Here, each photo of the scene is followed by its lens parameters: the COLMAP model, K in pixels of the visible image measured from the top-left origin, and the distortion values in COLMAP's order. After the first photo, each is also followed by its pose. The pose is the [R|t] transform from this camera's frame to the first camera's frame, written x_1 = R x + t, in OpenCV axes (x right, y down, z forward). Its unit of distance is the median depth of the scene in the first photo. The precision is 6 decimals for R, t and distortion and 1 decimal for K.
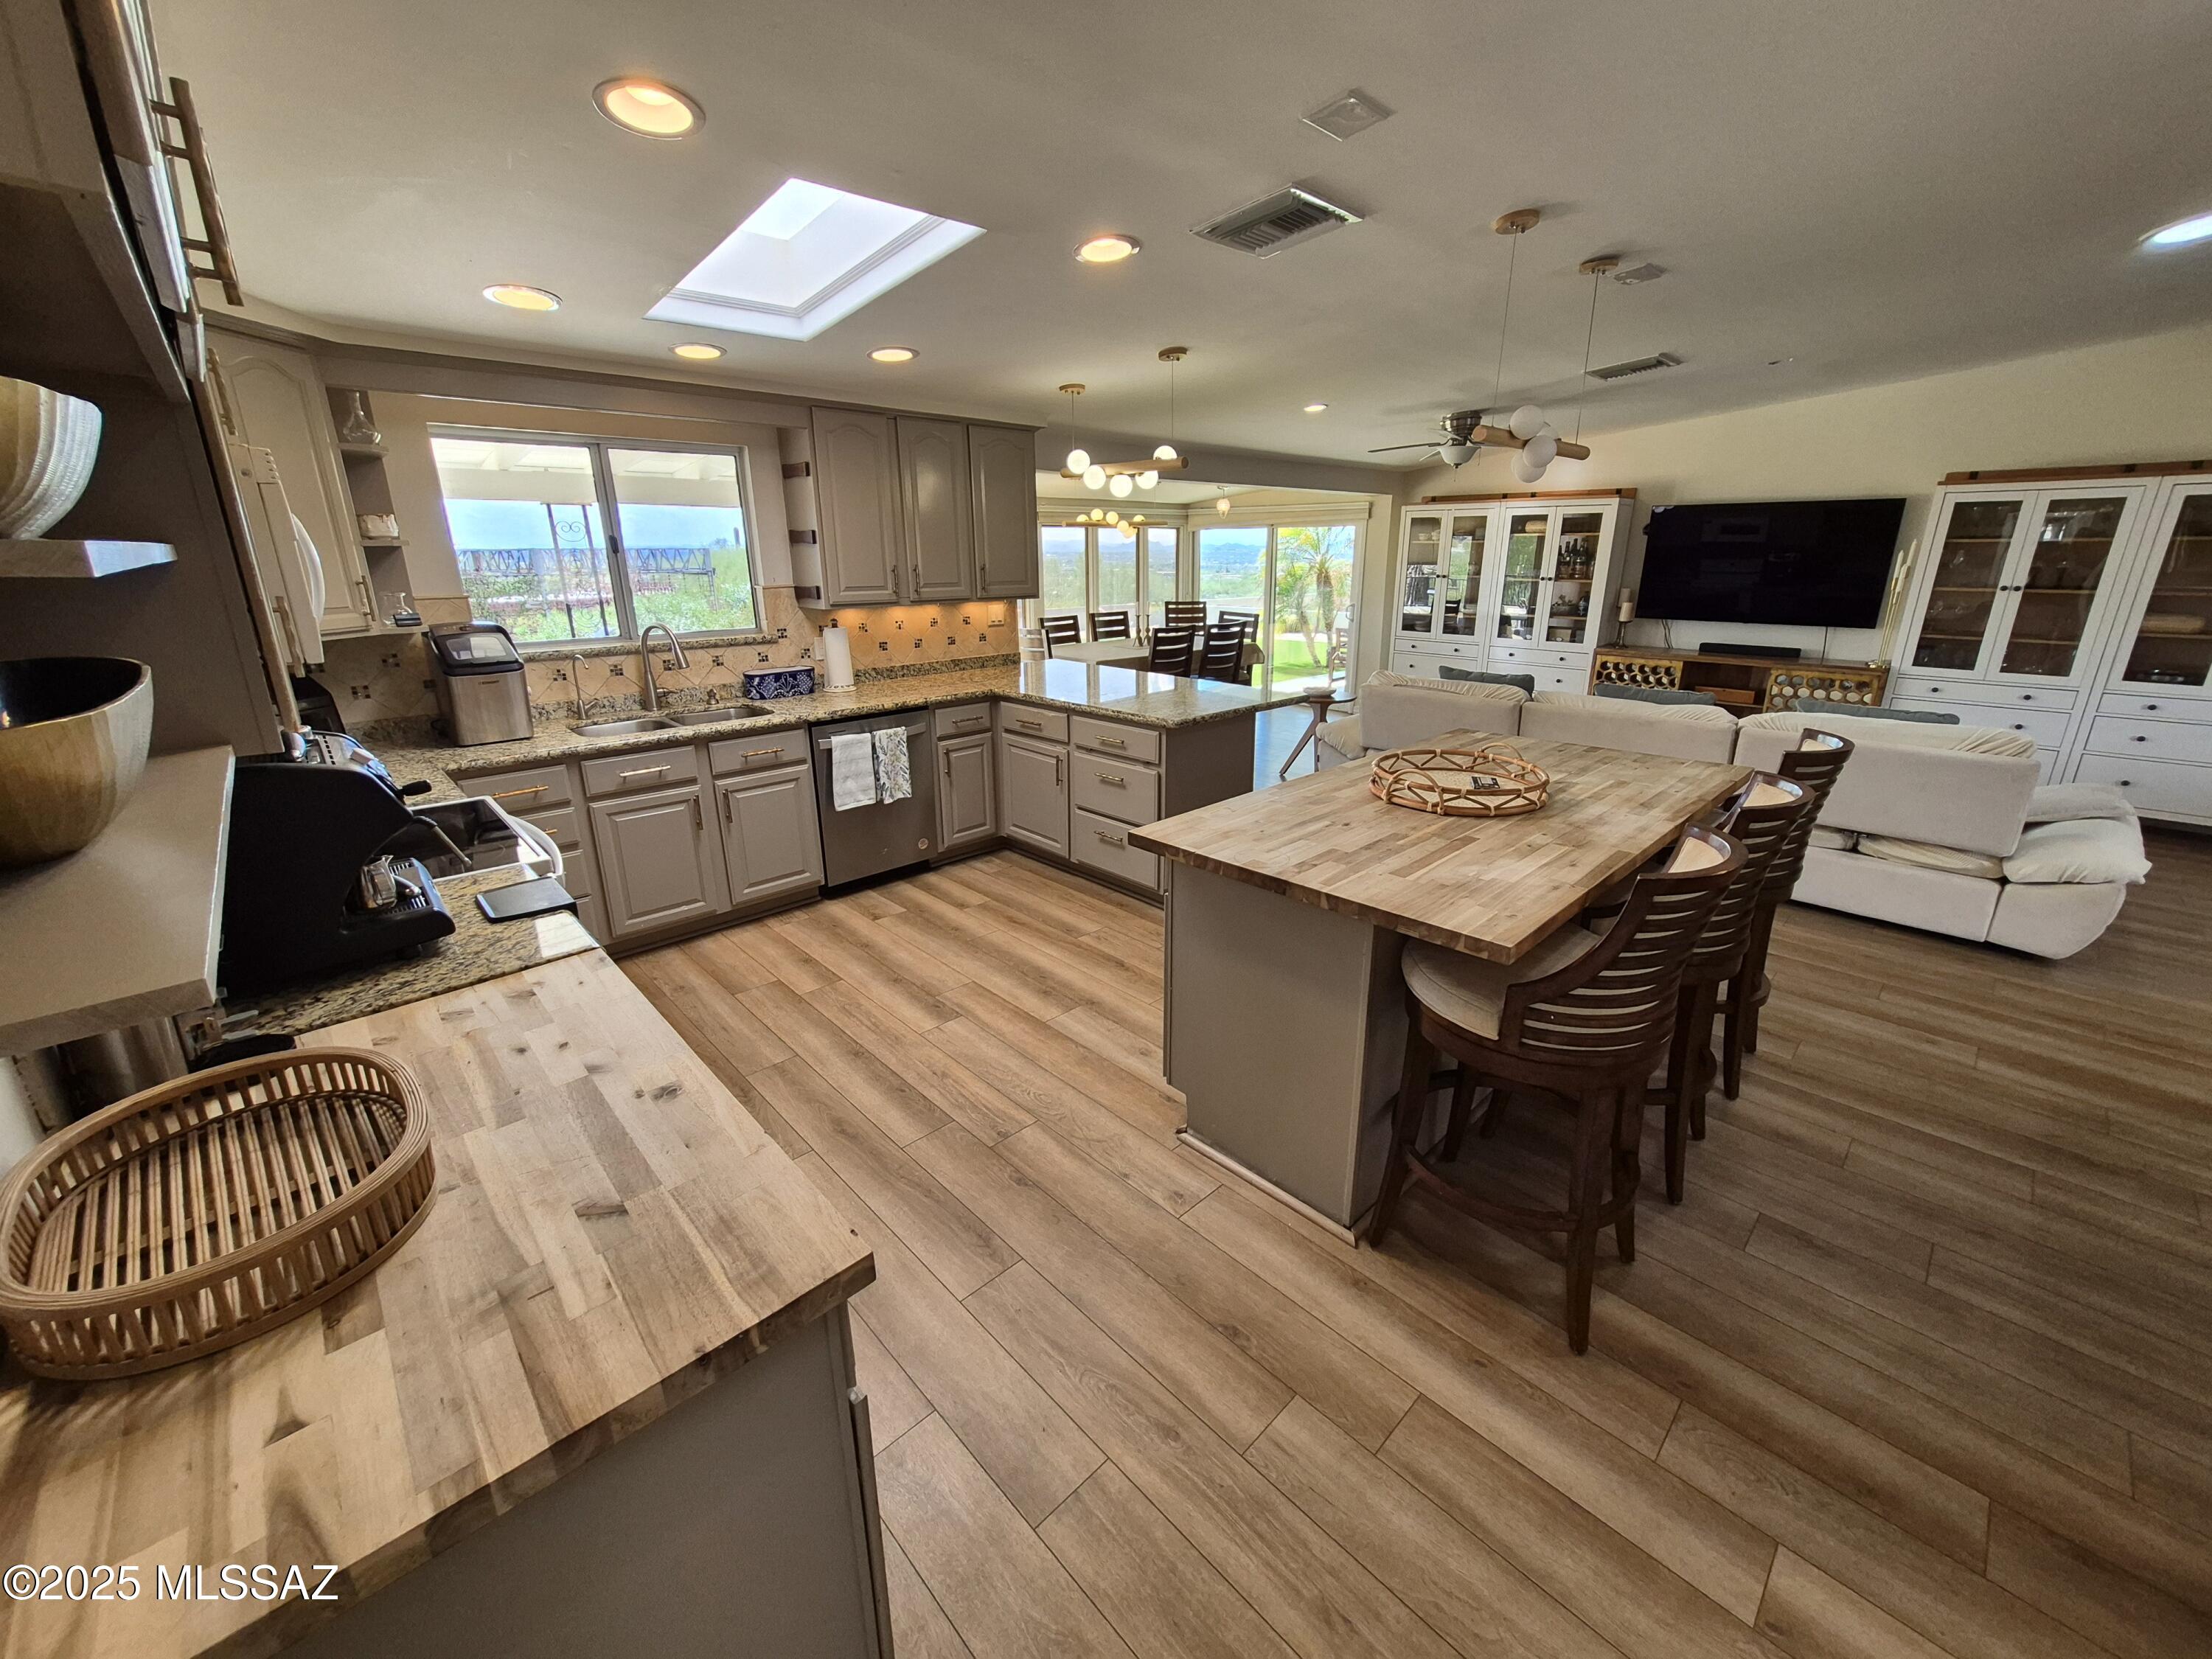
lens RADIAL K [[867.2, 0, 1122.6], [0, 867.2, 809.7], [0, 0, 1]] dist [0.004031, -0.001148]
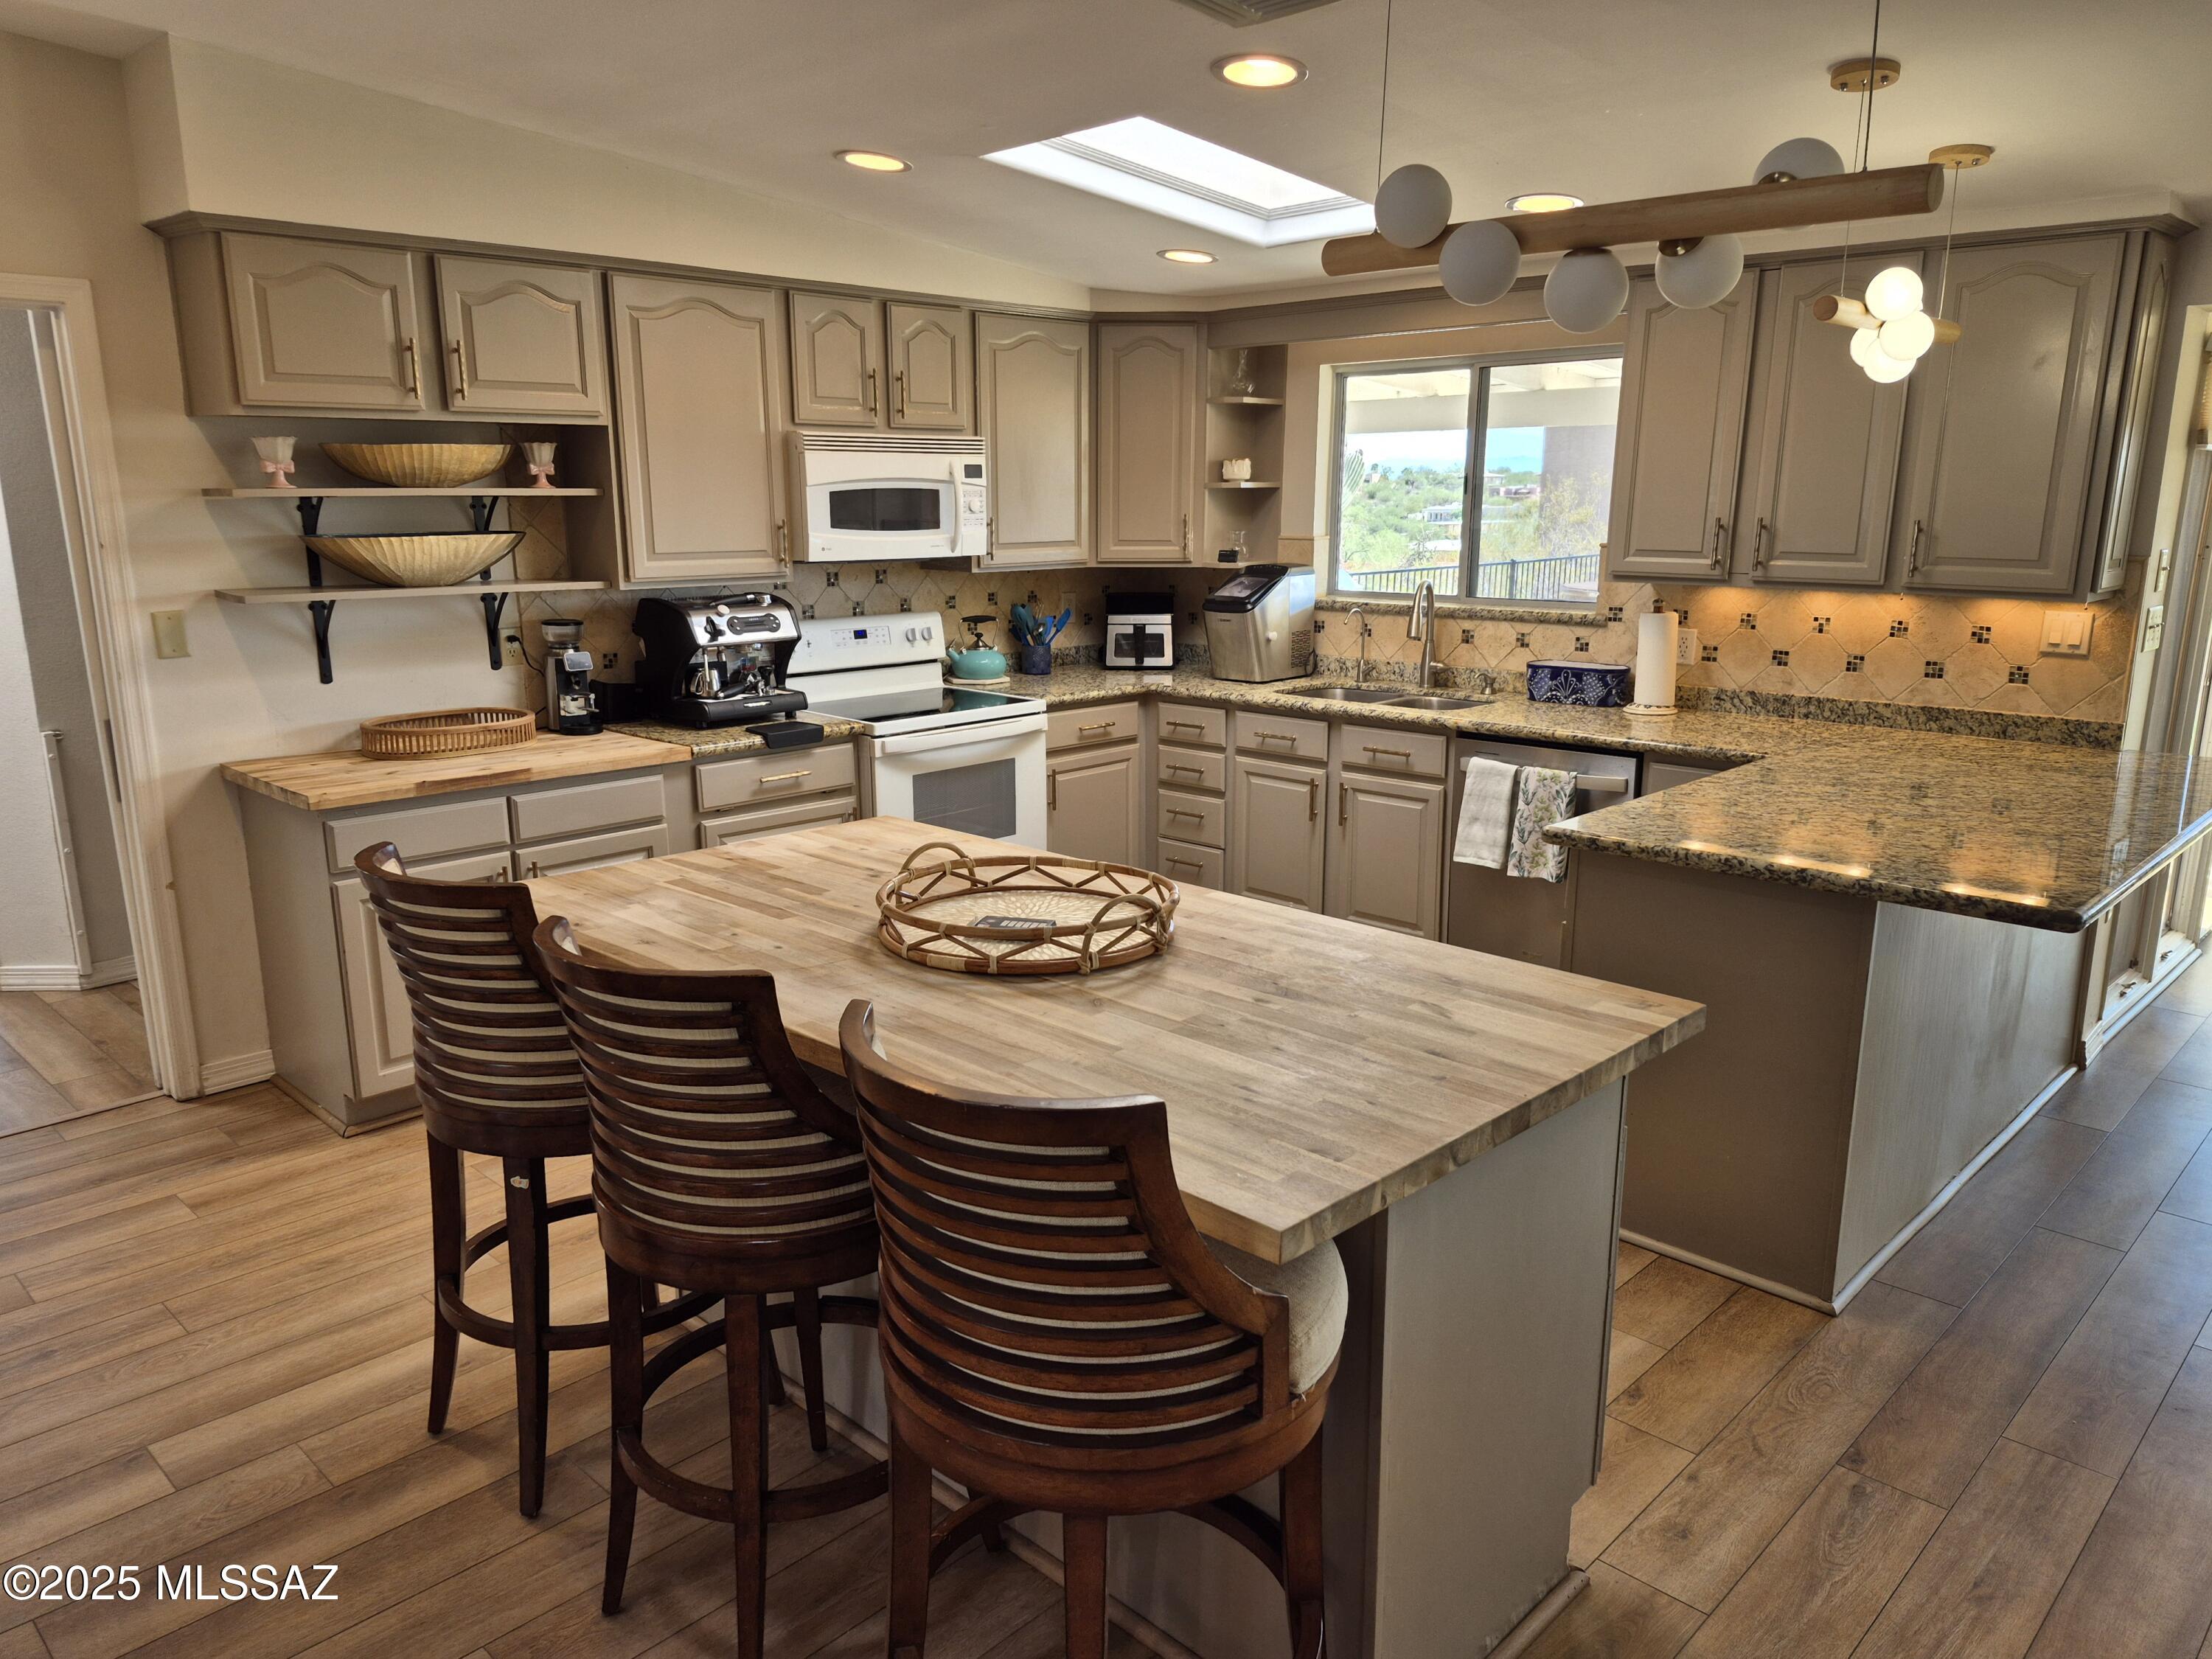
lens RADIAL K [[1528.8, 0, 1091.6], [0, 1528.8, 844.1], [0, 0, 1]] dist [0.088276, -0.097062]
pose [[0.026559, 0.232063, -0.972338, 0.669733], [-0.287936, 0.933234, 0.214866, -0.149743], [0.957281, 0.274264, 0.091605, 0.467686]]
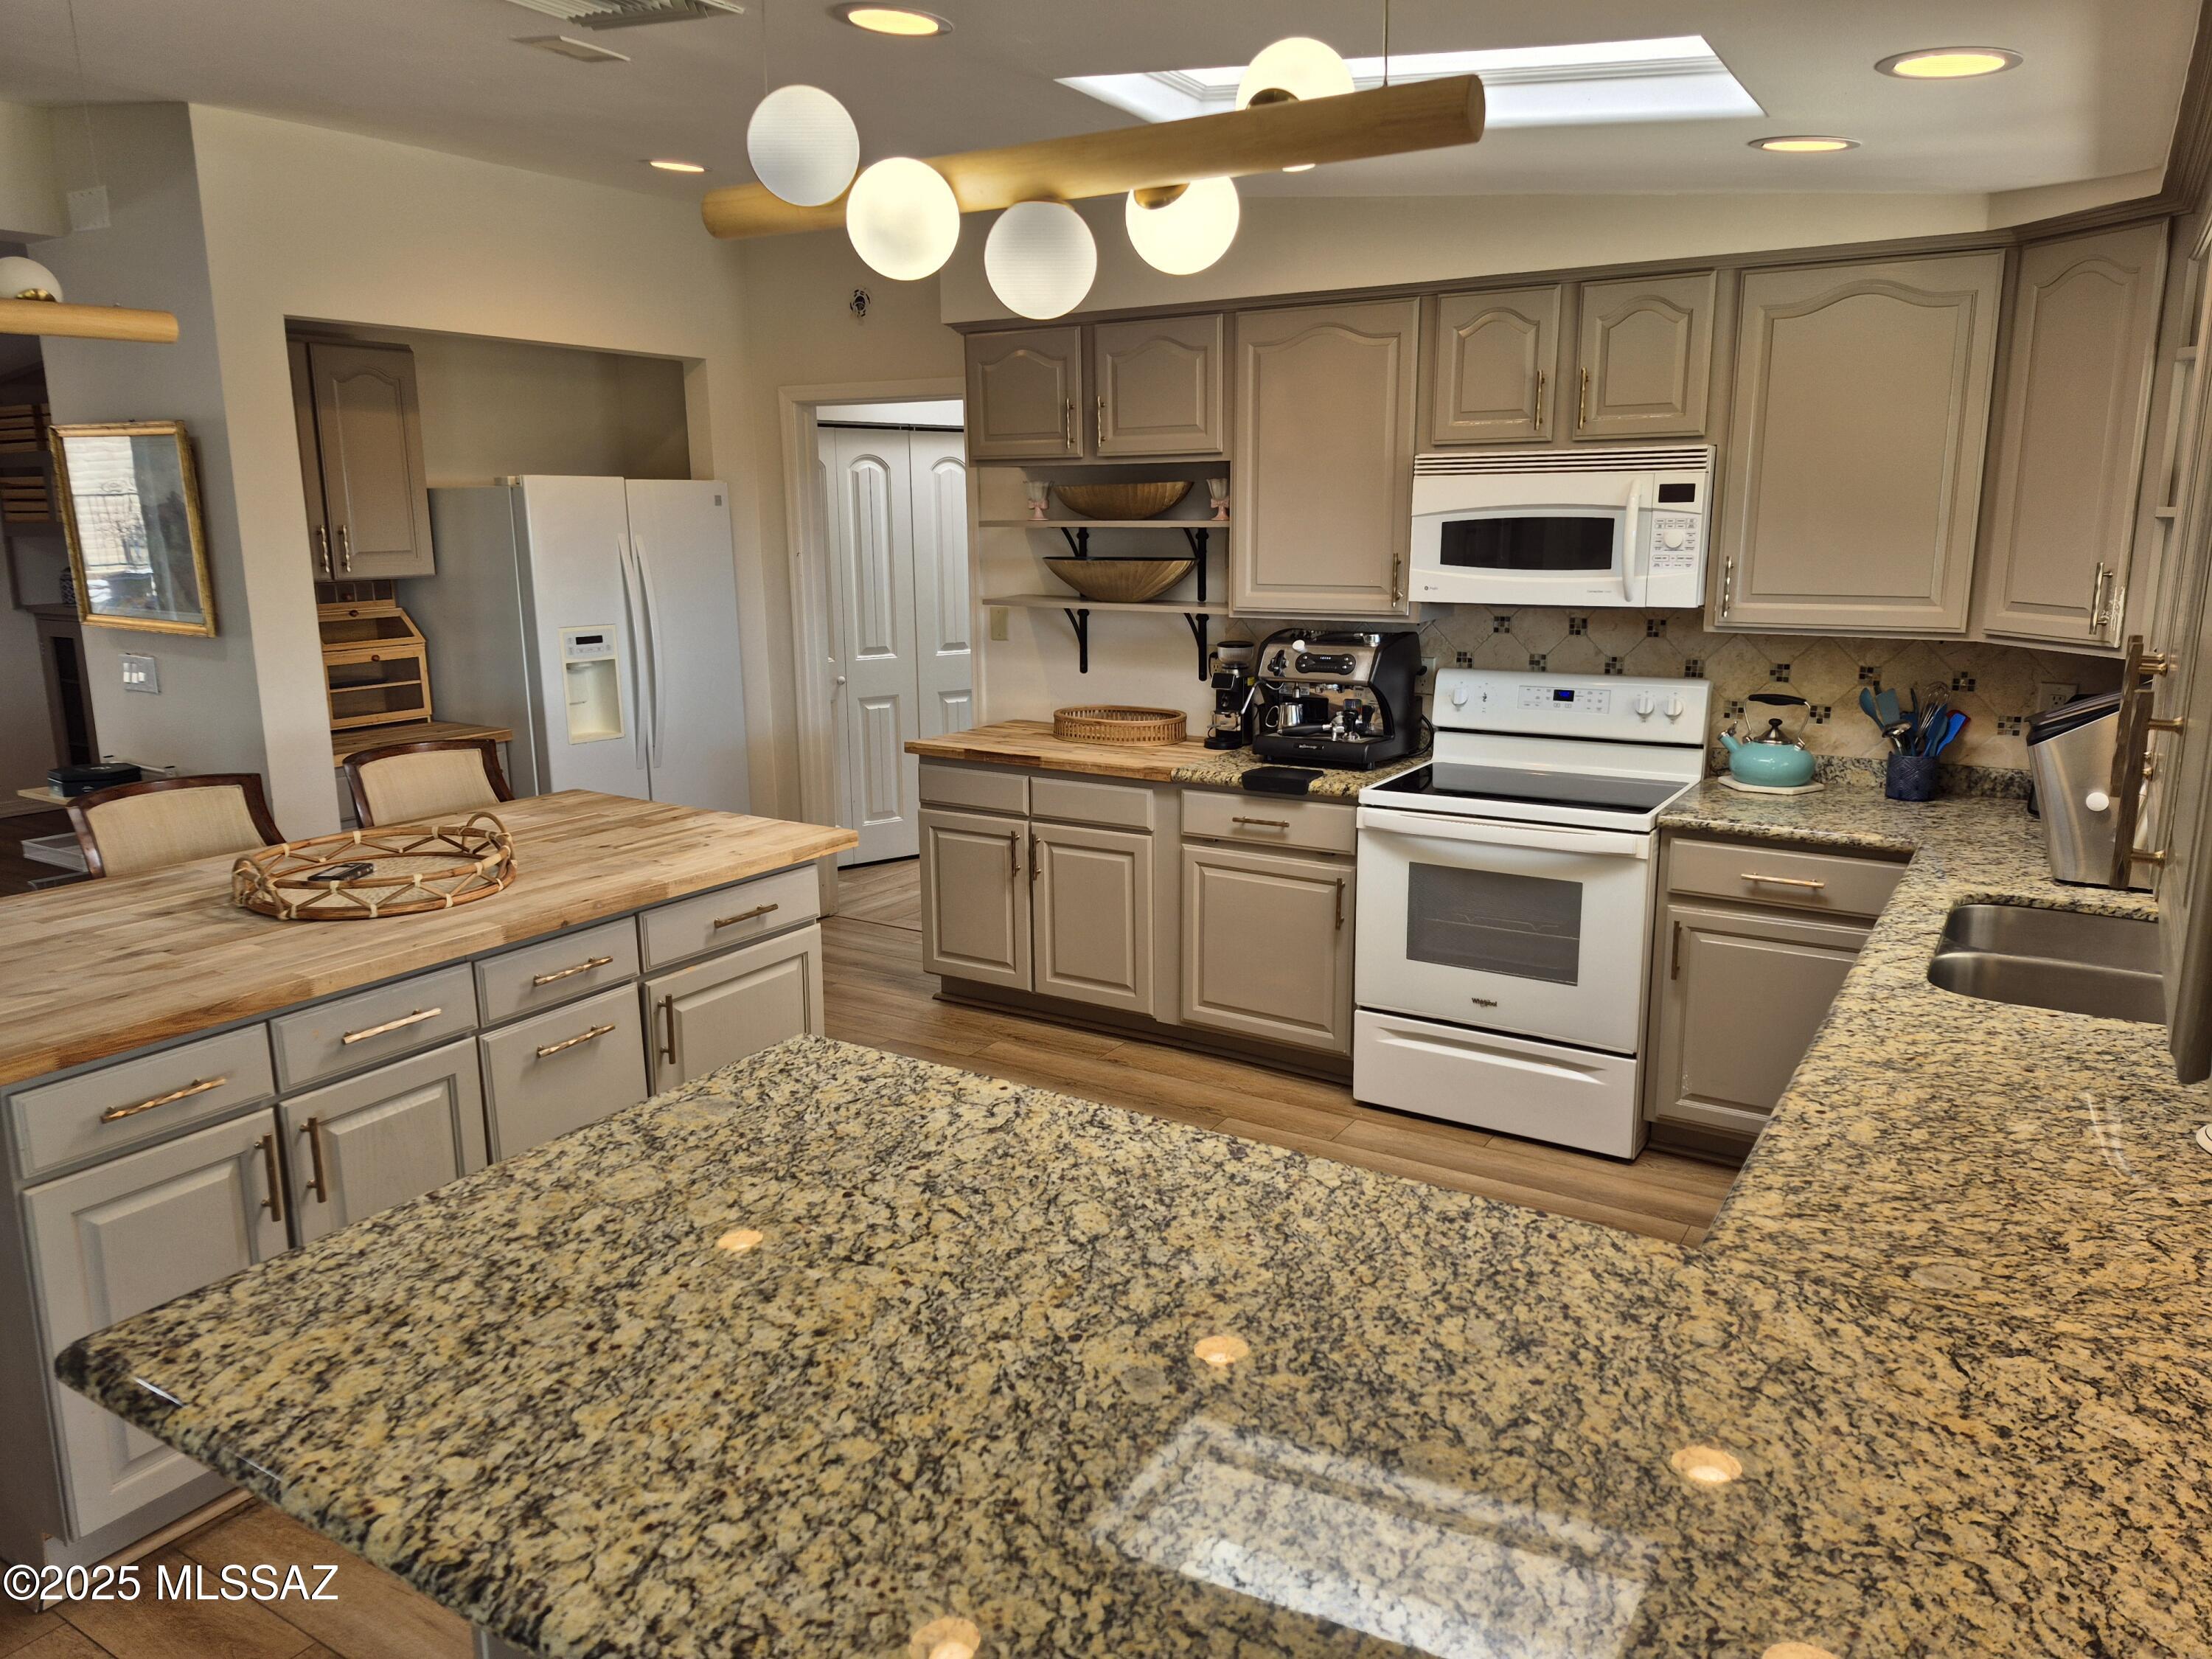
lens RADIAL K [[1528.8, 0, 1084.5], [0, 1528.8, 819.5], [0, 0, 1]] dist [0.088276, -0.097062]
pose [[-0.972099, 0.056483, -0.227669, 0.061031], [-0.059009, 0.880481, 0.470395, -0.338296], [0.227028, 0.470705, -0.852581, 1.074429]]
